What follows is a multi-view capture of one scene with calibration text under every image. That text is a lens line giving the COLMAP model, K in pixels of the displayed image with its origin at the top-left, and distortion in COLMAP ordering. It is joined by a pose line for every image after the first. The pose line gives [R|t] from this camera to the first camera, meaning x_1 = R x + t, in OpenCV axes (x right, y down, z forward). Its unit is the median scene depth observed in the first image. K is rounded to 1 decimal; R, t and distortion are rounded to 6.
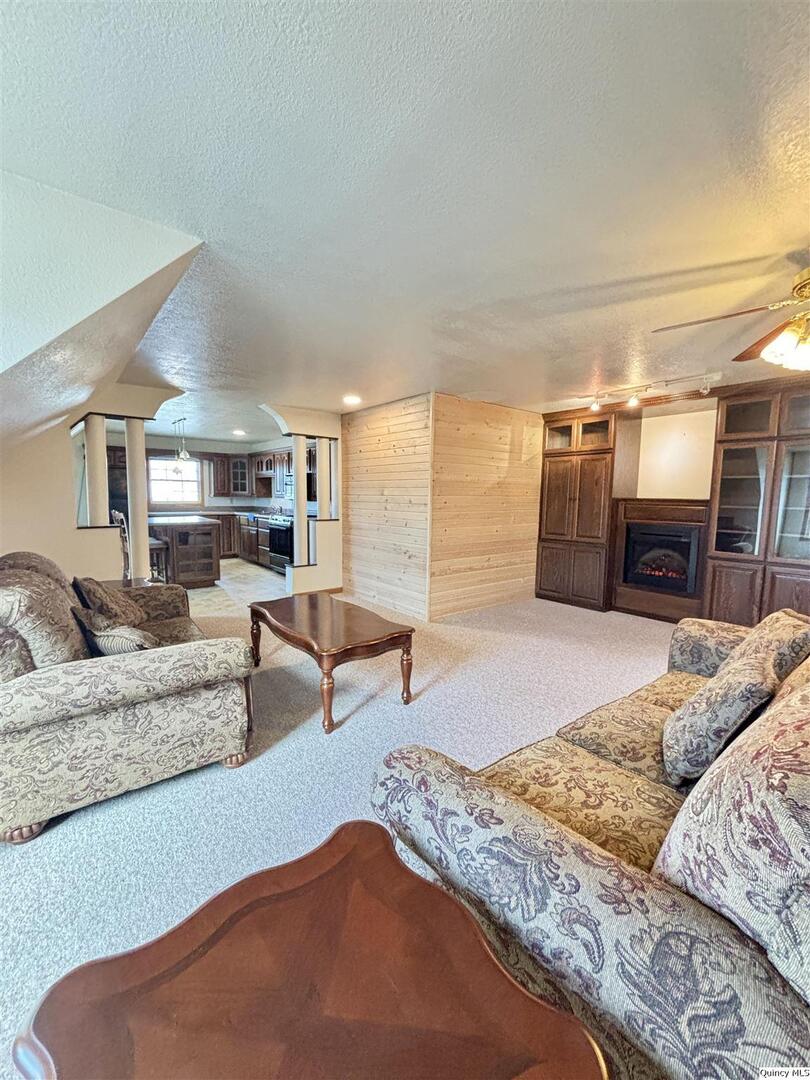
lens RADIAL K [[434.4, 0, 402.2], [0, 434.4, 540.4], [0, 0, 1]] dist [0.009312, -0.002027]
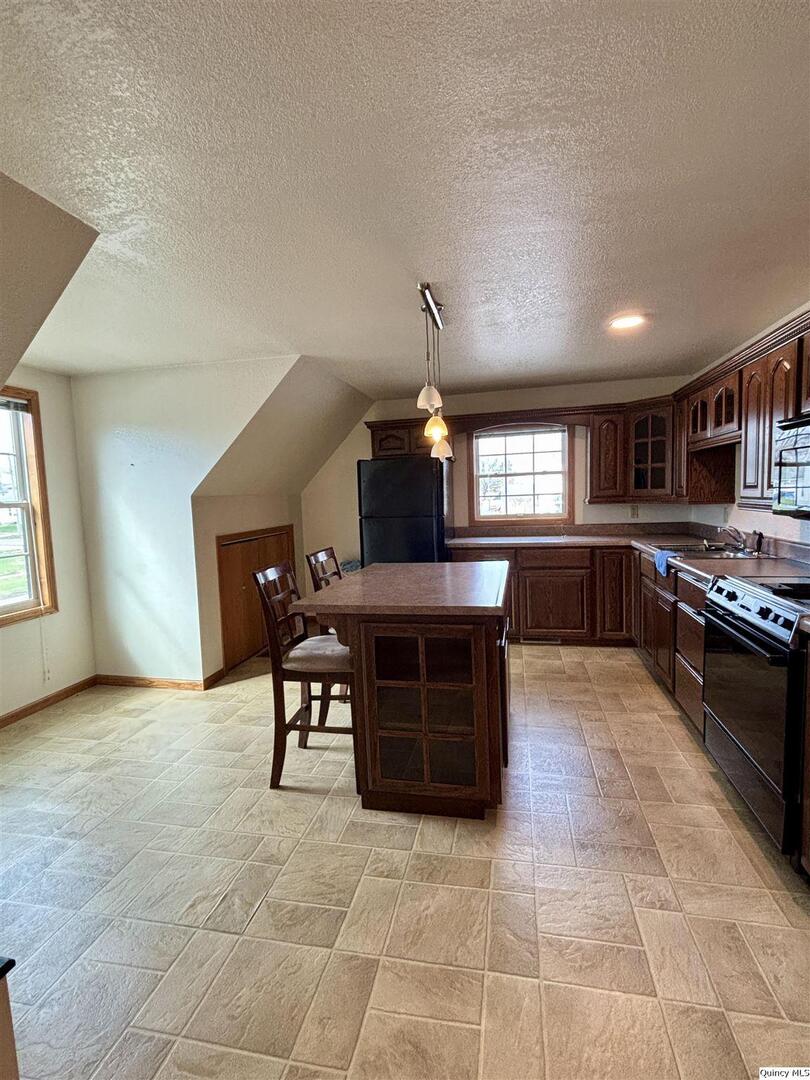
lens RADIAL K [[506.4, 0, 413.1], [0, 506.4, 540.6], [0, 0, 1]] dist [0.002779, 0.003297]
pose [[0.626430, 0.036576, -0.778619, -0.136837], [-0.034774, 0.999215, 0.018962, -0.065742], [0.778702, 0.015198, 0.627210, 0.524513]]
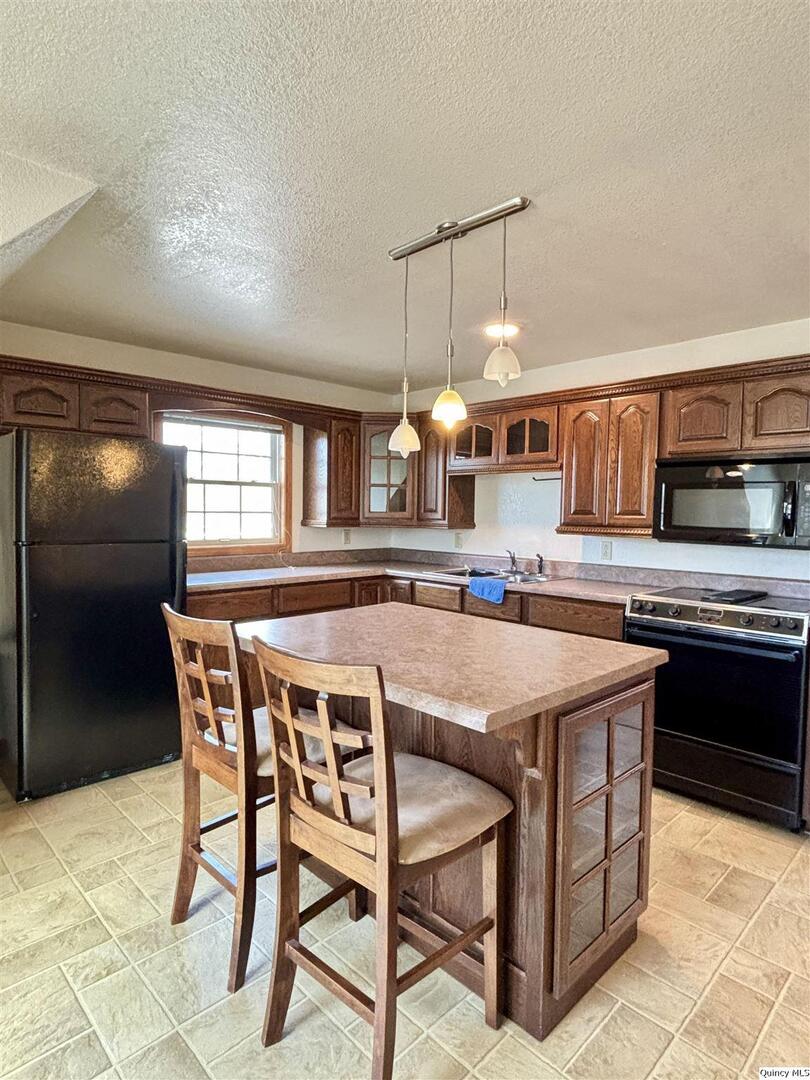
lens RADIAL K [[605.8, 0, 404.6], [0, 605.8, 538.4], [0, 0, 1]] dist [0.003416, 0.001868]
pose [[0.996577, -0.001817, 0.082651, -0.404443], [0.006529, 0.998366, -0.056772, -0.060934], [-0.082412, 0.057117, 0.994960, 0.485846]]
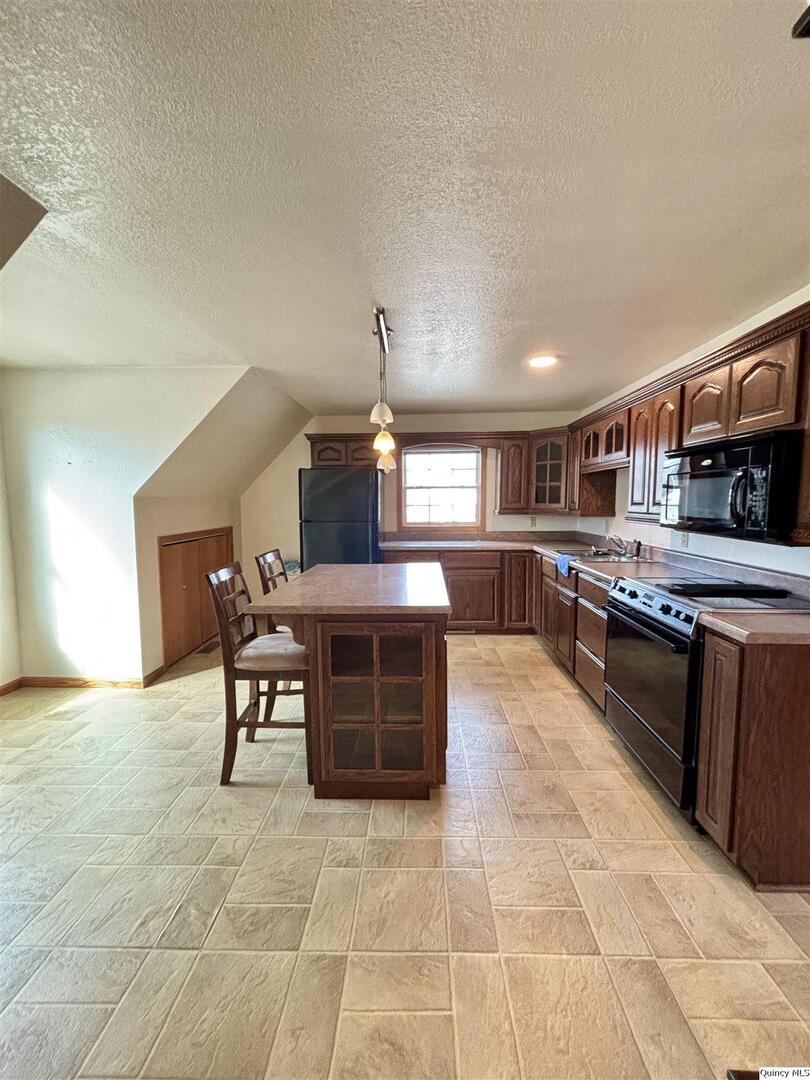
lens RADIAL K [[434.4, 0, 408.9], [0, 434.4, 540.1], [0, 0, 1]] dist [0.009312, -0.002027]
pose [[0.753156, 0.042625, -0.656459, -0.163828], [-0.051470, 0.998658, 0.005792, -0.065870], [0.655825, 0.029426, 0.754339, 0.521253]]
